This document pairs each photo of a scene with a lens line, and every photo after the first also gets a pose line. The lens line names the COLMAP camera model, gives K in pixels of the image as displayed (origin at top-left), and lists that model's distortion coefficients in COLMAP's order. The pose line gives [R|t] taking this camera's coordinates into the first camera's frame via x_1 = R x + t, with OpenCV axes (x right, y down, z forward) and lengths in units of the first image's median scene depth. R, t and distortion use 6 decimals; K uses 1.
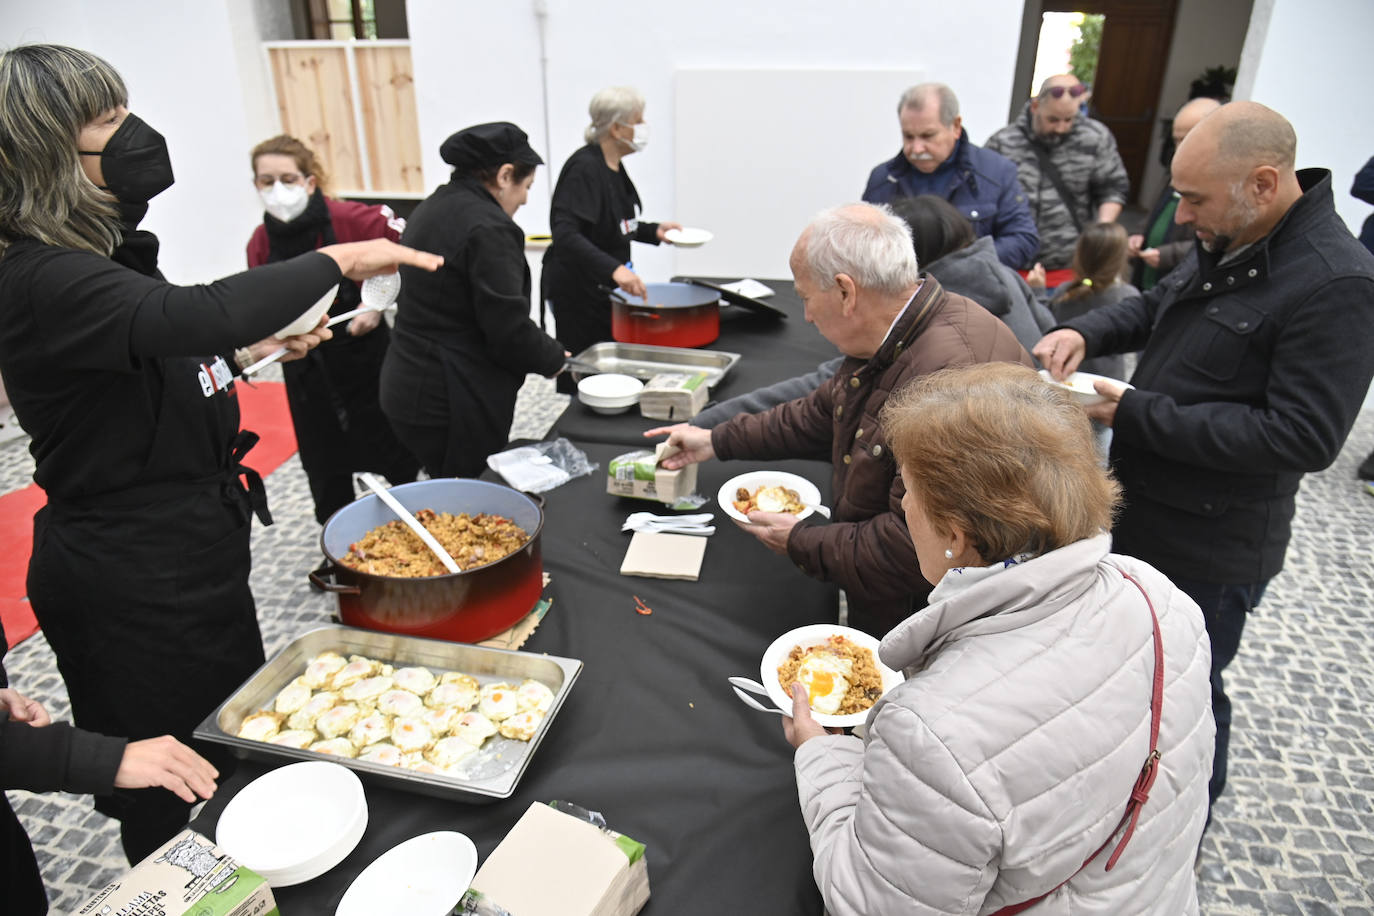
lens RADIAL K [[910.0, 0, 683.6], [0, 910.0, 463.9], [0, 0, 1]] dist [-0.040216, 0.001347]
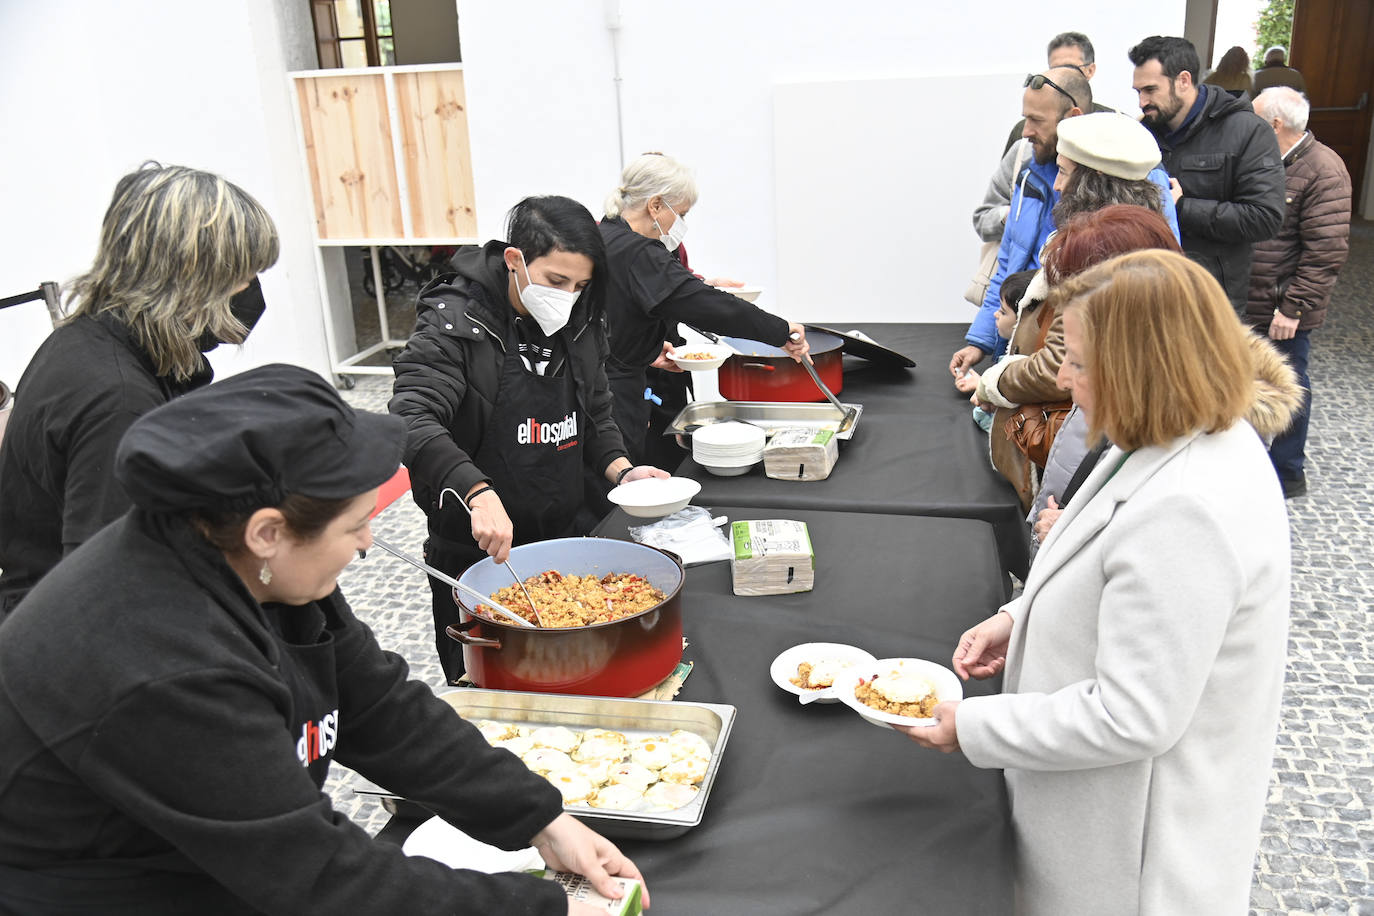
lens RADIAL K [[1188.5, 0, 680.6], [0, 1188.5, 462.3], [0, 0, 1]] dist [-0.019536, -0.005980]
pose [[0.997049, -0.024069, -0.072893, -0.043756], [0.016968, 0.995187, -0.096511, 0.042849], [0.074865, 0.094990, 0.992659, -0.149505]]
